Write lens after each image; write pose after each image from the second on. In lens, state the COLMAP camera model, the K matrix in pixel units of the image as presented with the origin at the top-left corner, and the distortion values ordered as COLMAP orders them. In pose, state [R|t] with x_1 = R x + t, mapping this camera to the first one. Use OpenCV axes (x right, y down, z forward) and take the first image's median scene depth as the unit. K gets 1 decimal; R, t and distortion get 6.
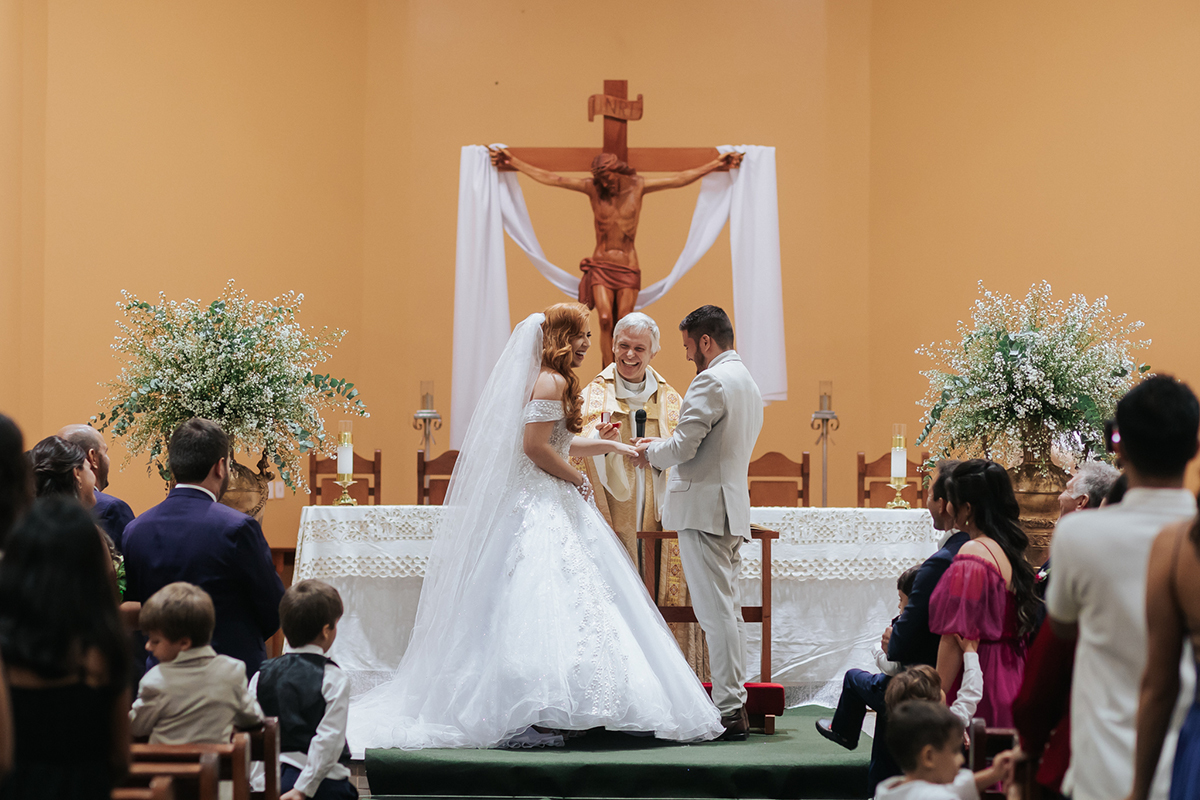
lens RADIAL K [[3312.3, 0, 538.8], [0, 3312.3, 488.9], [0, 0, 1]] dist [-0.046565, 0.000000]
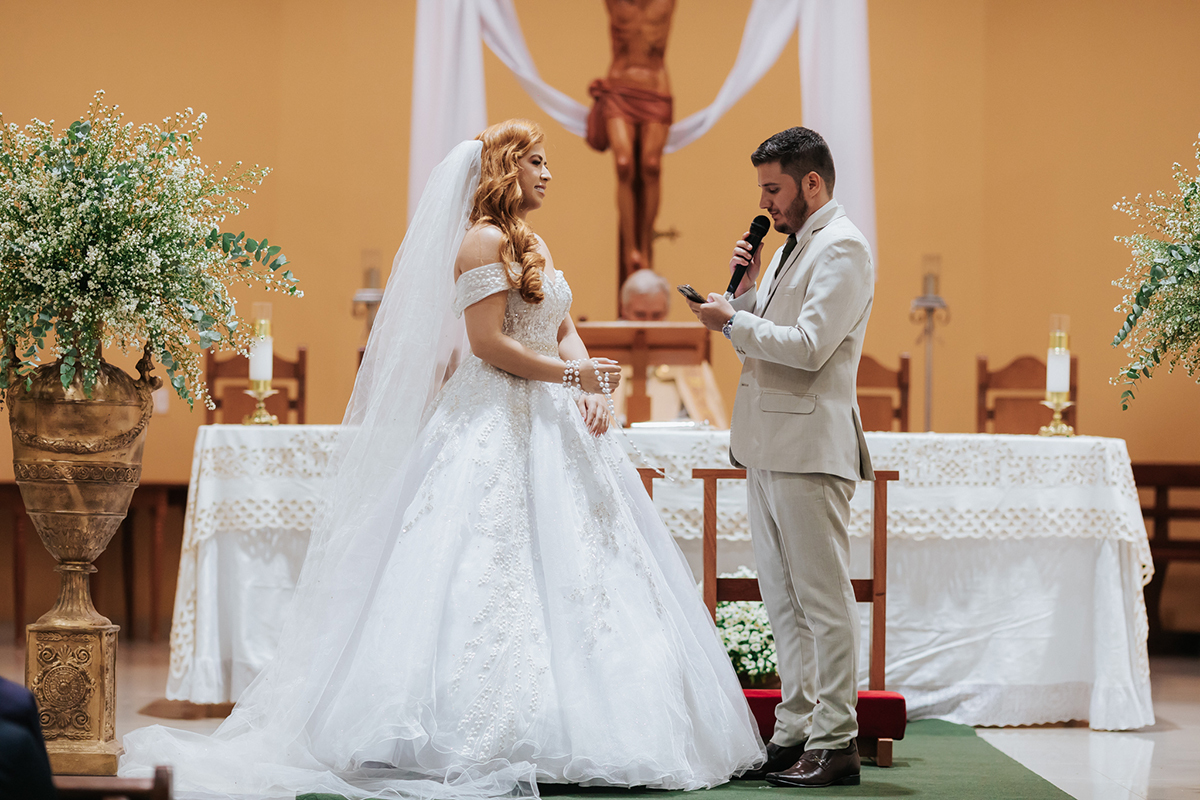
lens RADIAL K [[4307.0, 0, 599.4], [0, 4307.0, 403.0], [0, 0, 1]] dist [-0.030925, 0.000000]
pose [[0.999643, 0.008486, 0.025354, -0.010546], [-0.008500, 0.999964, 0.000457, -0.000737], [-0.025349, -0.000672, 0.999678, 0.098380]]
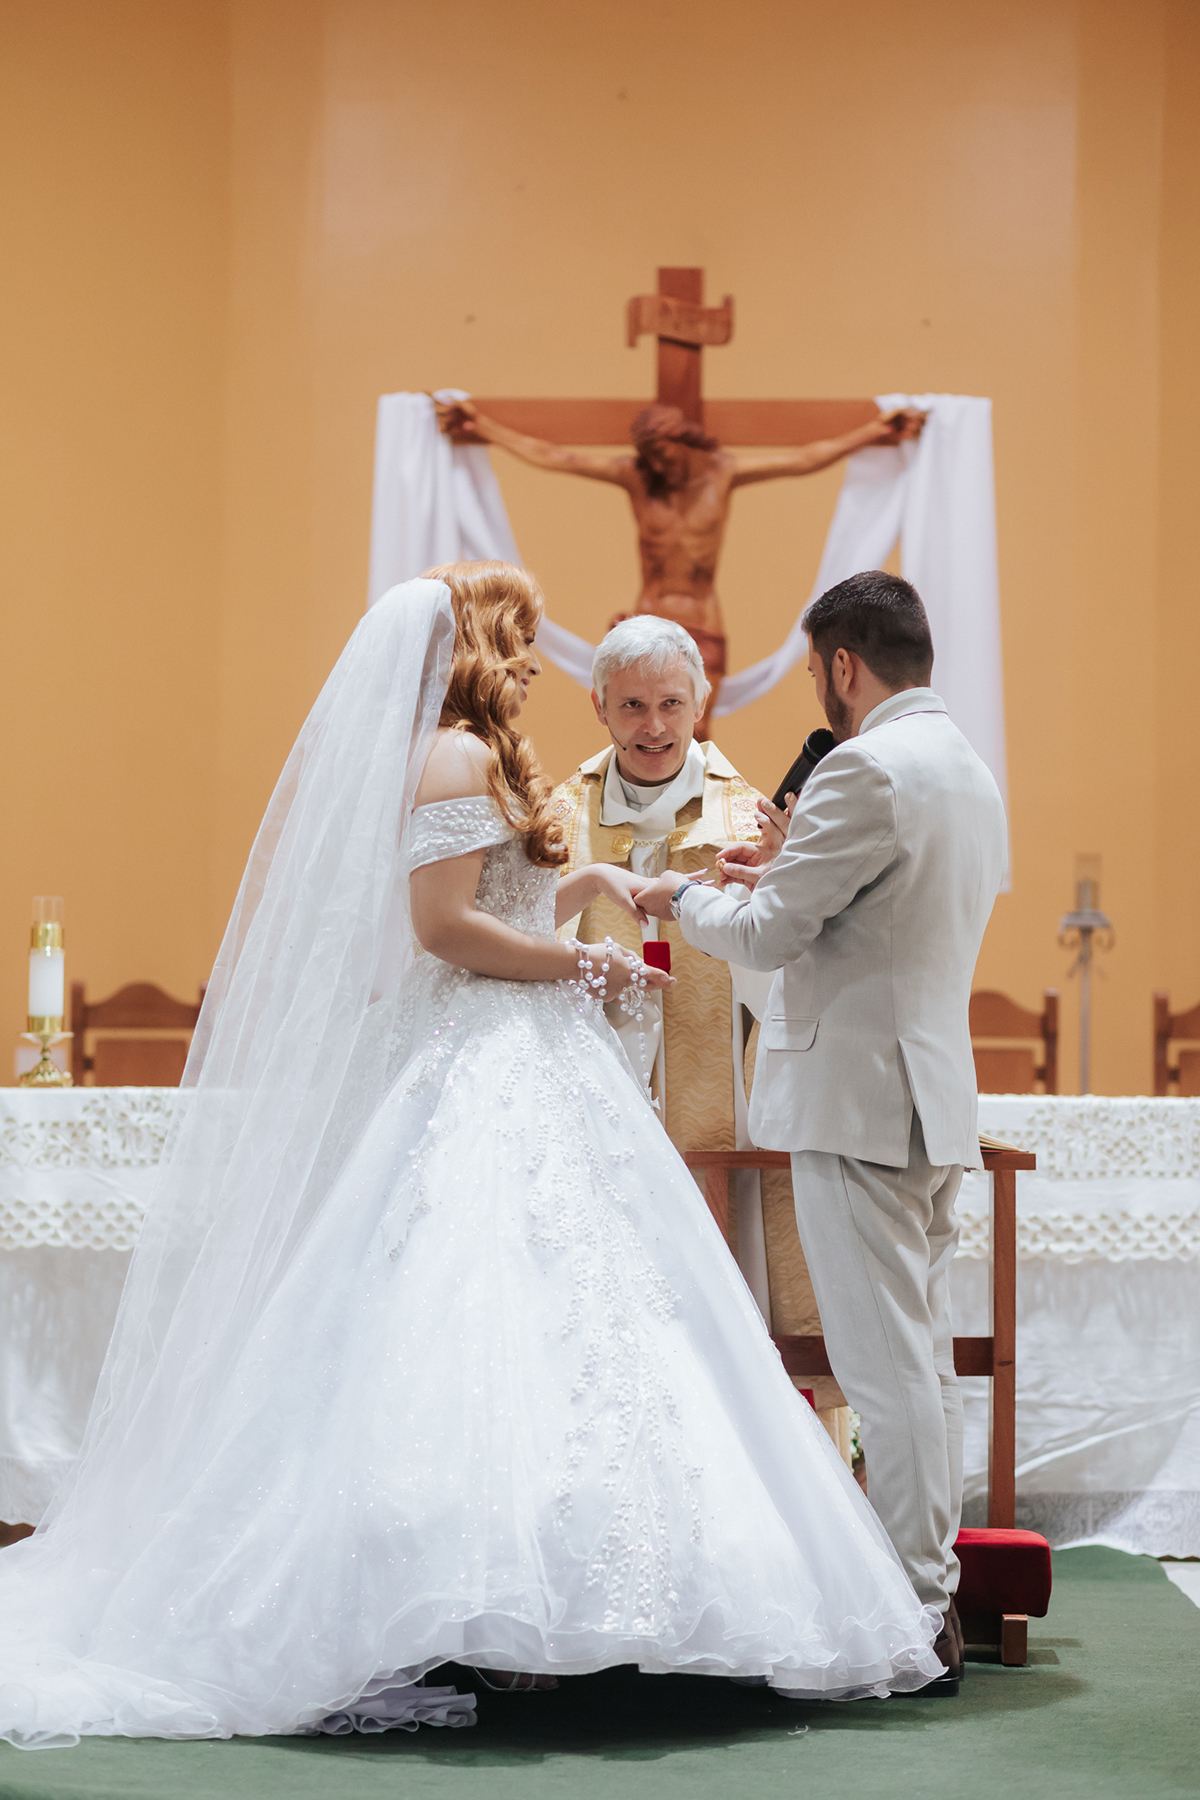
lens RADIAL K [[4473.5, 0, 540.6], [0, 4473.5, 942.0], [0, 0, 1]] dist [0.044776, 0.000000]
pose [[0.999802, 0.004255, -0.019425, 0.020075], [-0.004861, 0.999500, -0.031241, 0.004027], [0.019282, 0.031330, 0.999323, 0.398978]]
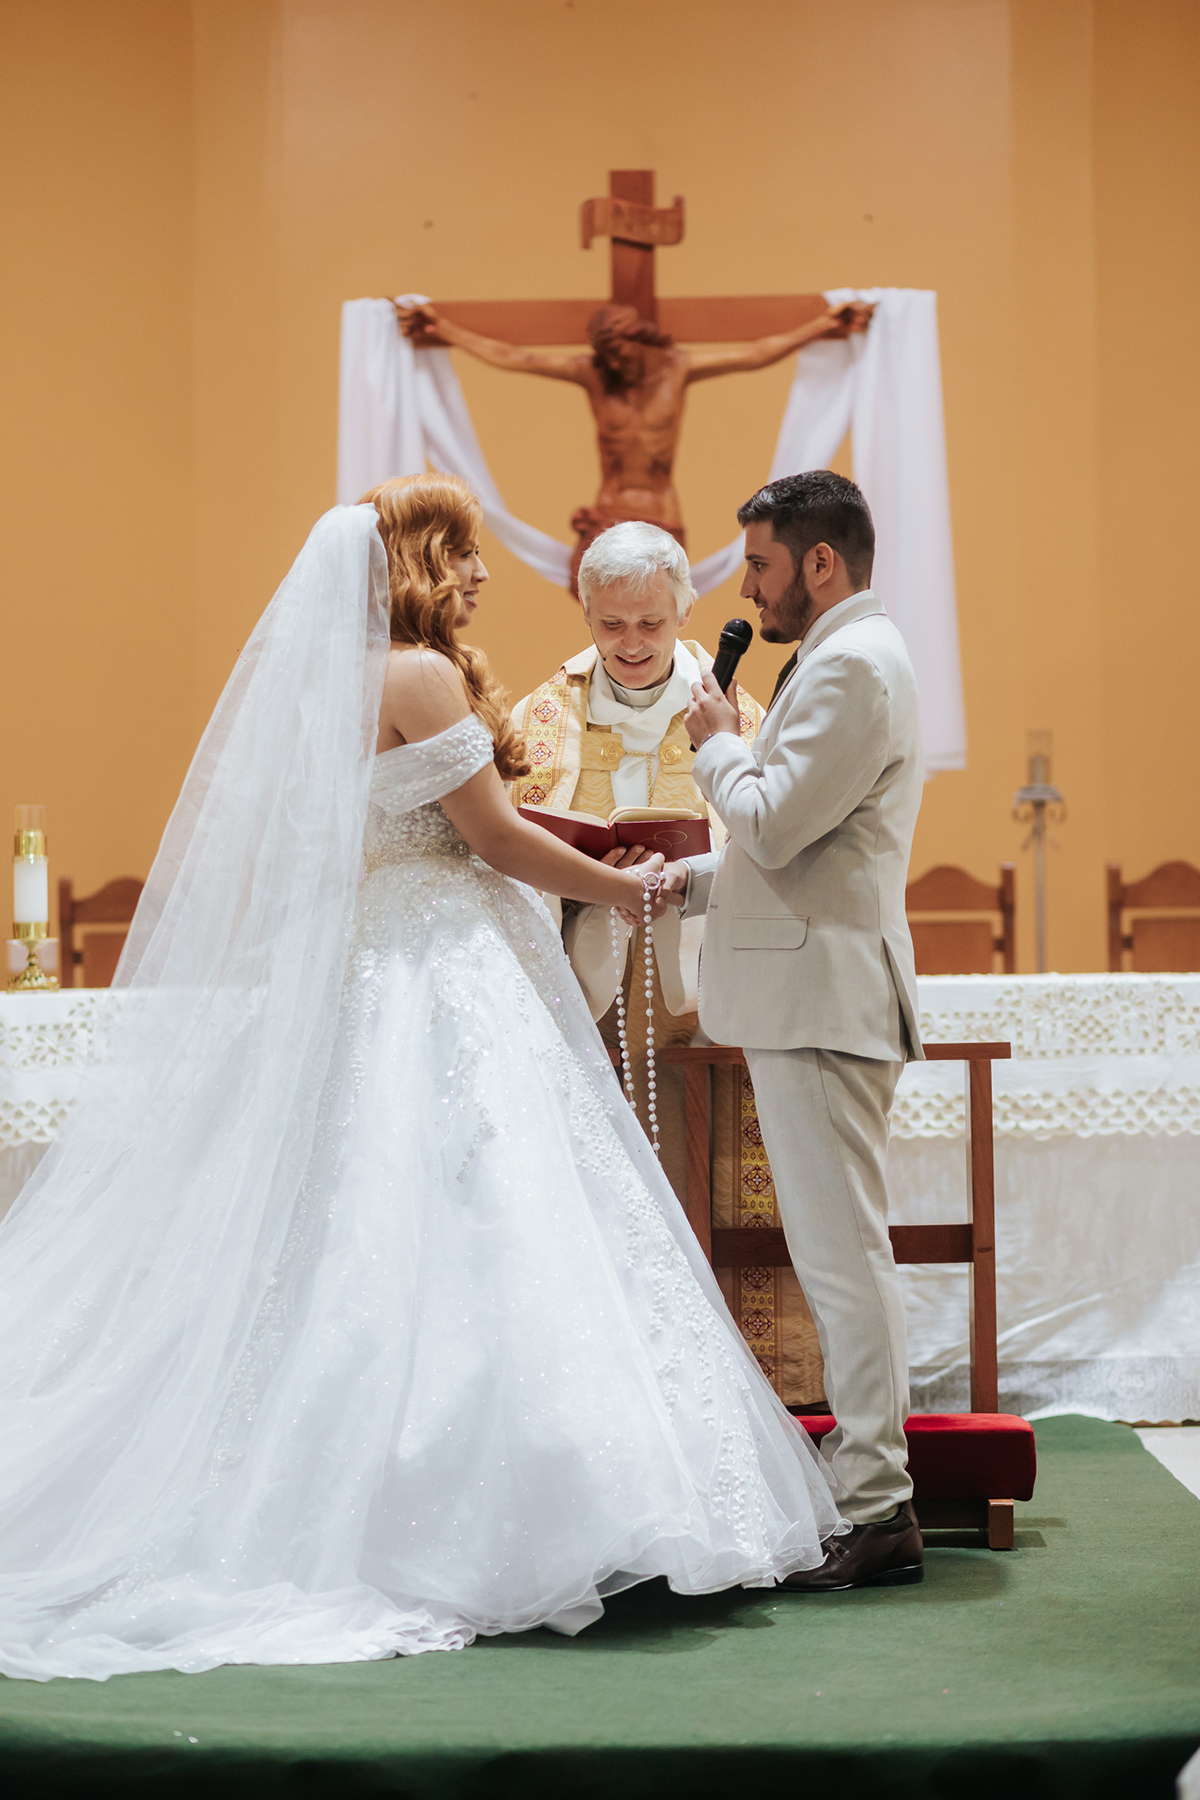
lens RADIAL K [[4222.3, 0, 543.0], [0, 4222.3, 911.9], [0, 0, 1]] dist [0.016000, 0.000000]
pose [[0.999727, -0.020228, -0.011715, 0.018909], [0.020147, 0.999772, -0.007058, -0.000474], [0.011855, 0.006820, 0.999906, 0.421550]]
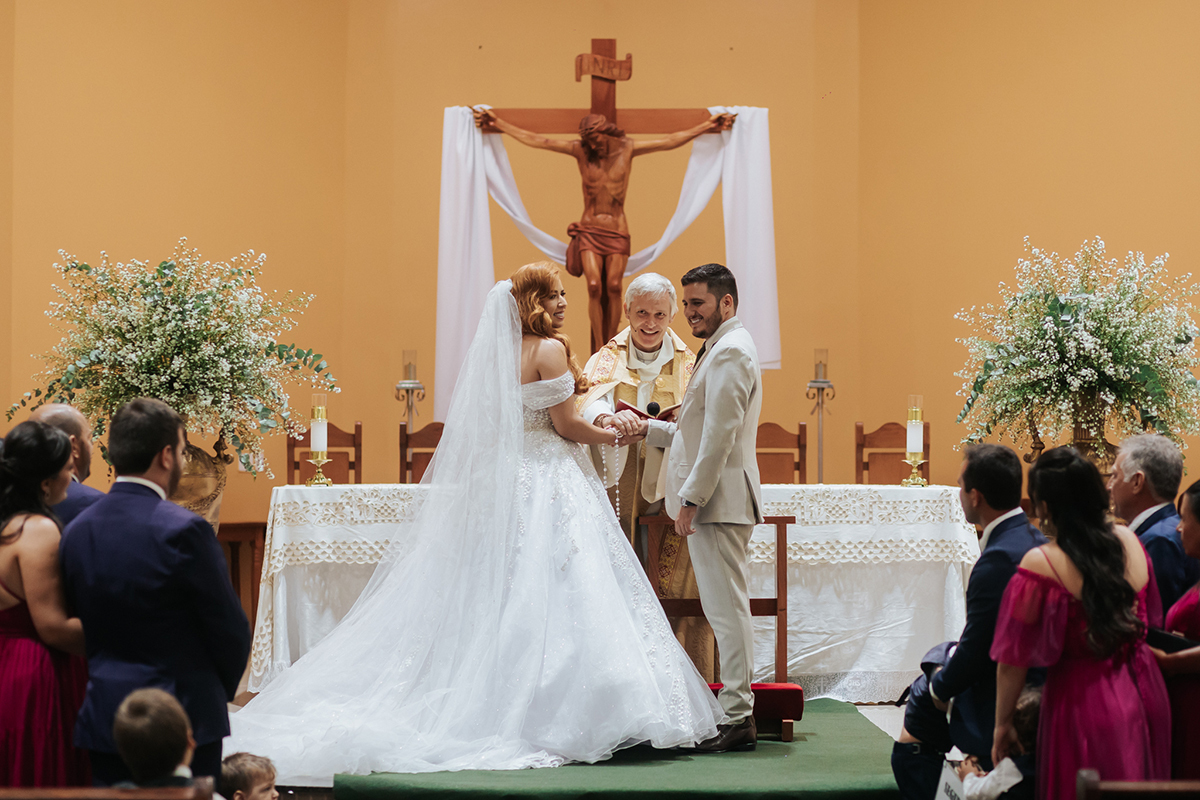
lens RADIAL K [[3020.3, 0, 638.2], [0, 3020.3, 413.1], [0, 0, 1]] dist [-0.012849, 0.000000]
pose [[0.999207, -0.004114, 0.039613, -0.002764], [0.004556, 0.999928, -0.011078, -0.005532], [-0.039565, 0.011250, 0.999154, 0.153967]]
